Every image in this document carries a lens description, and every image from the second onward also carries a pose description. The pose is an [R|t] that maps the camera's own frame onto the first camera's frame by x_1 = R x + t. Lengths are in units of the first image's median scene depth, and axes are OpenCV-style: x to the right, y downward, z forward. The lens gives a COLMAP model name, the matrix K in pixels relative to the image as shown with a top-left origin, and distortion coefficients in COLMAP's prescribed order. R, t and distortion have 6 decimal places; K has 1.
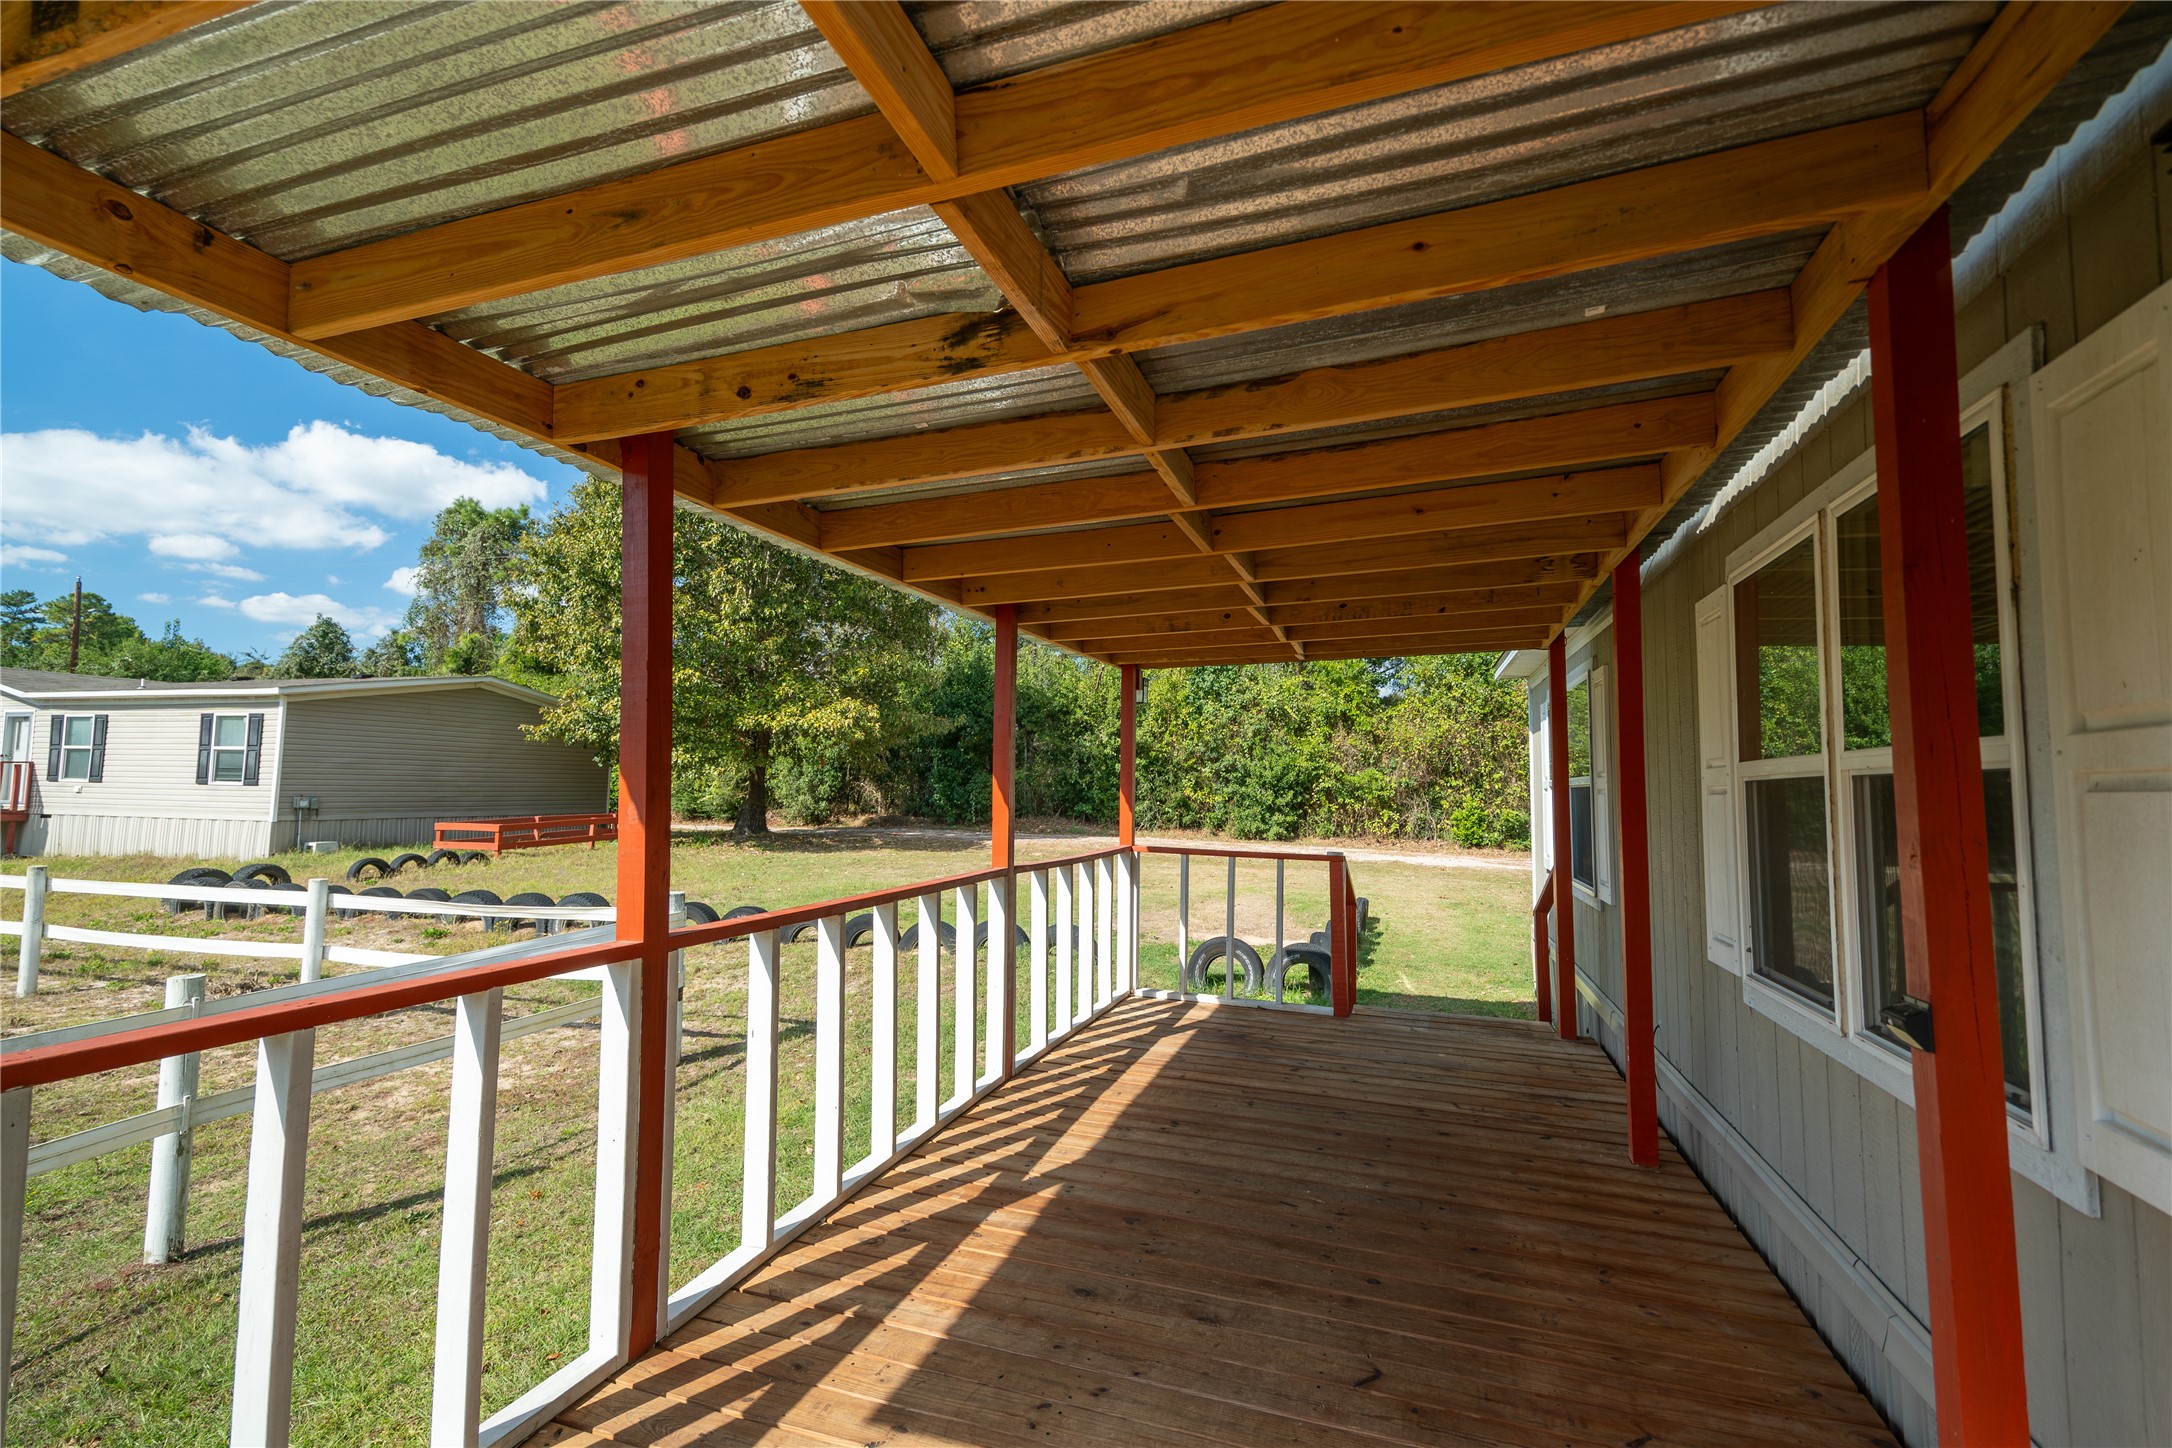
lens RADIAL K [[957.1, 0, 1078.9], [0, 957.1, 726.8], [0, 0, 1]] dist [0.034113, -0.007217]
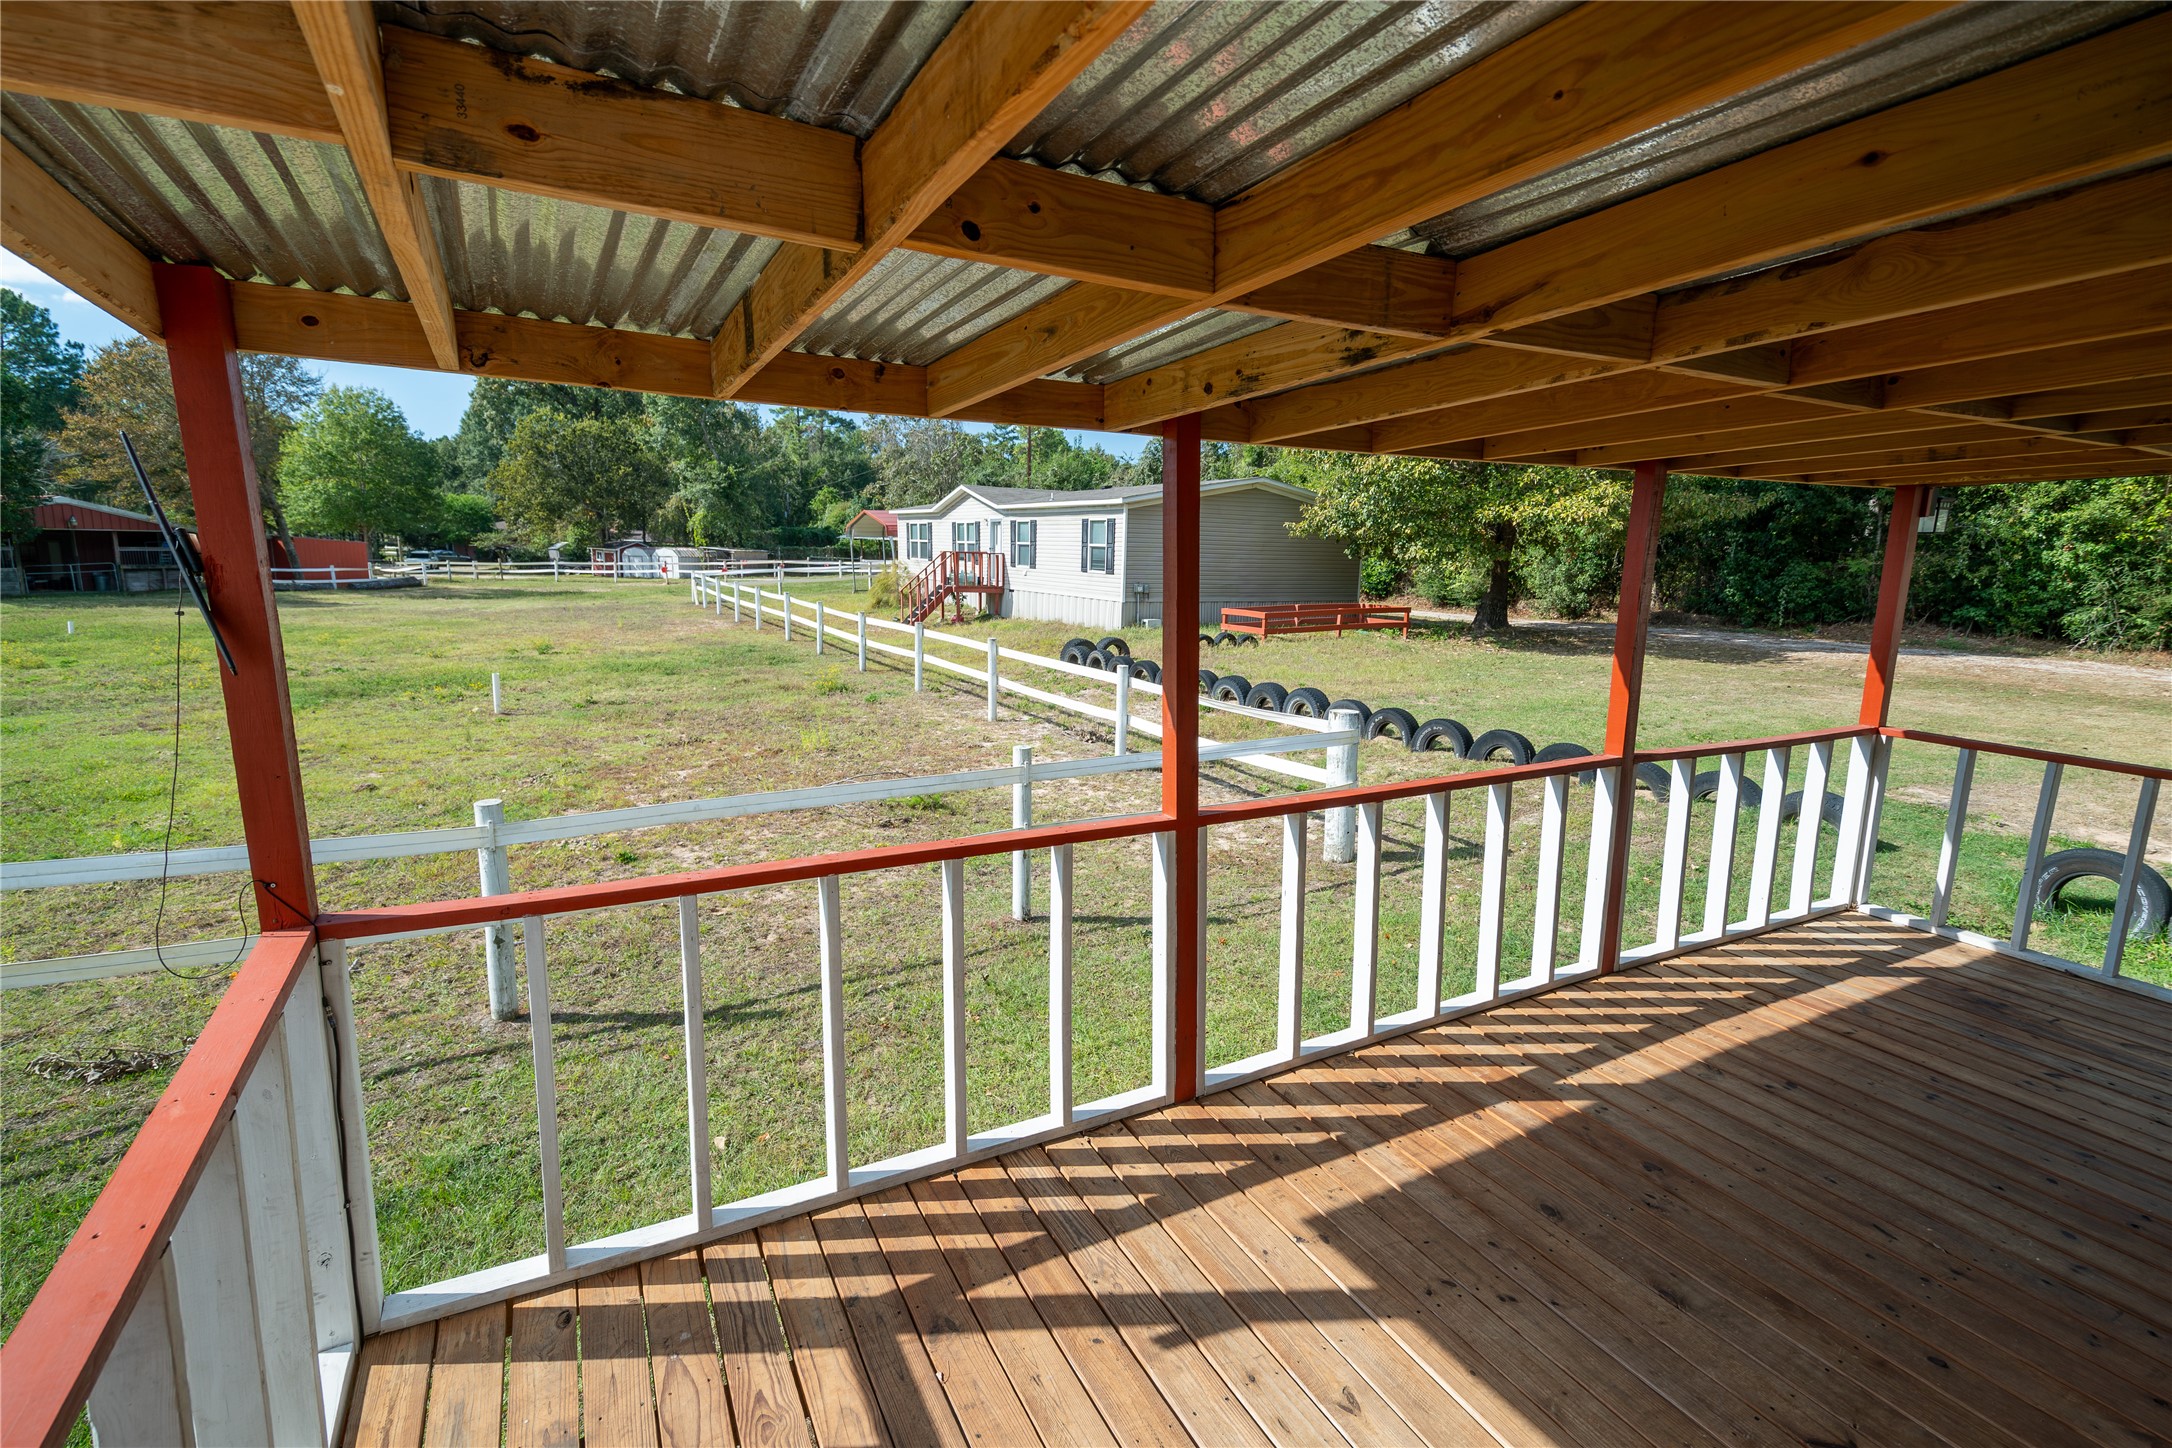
lens RADIAL K [[957.1, 0, 1064.8], [0, 957.1, 733.1], [0, 0, 1]] dist [0.034113, -0.007217]
pose [[0.729314, 0.116236, -0.674233, 0.134706], [0.039100, 0.976771, 0.210688, -0.076546], [0.683061, -0.180020, 0.707828, 0.002193]]
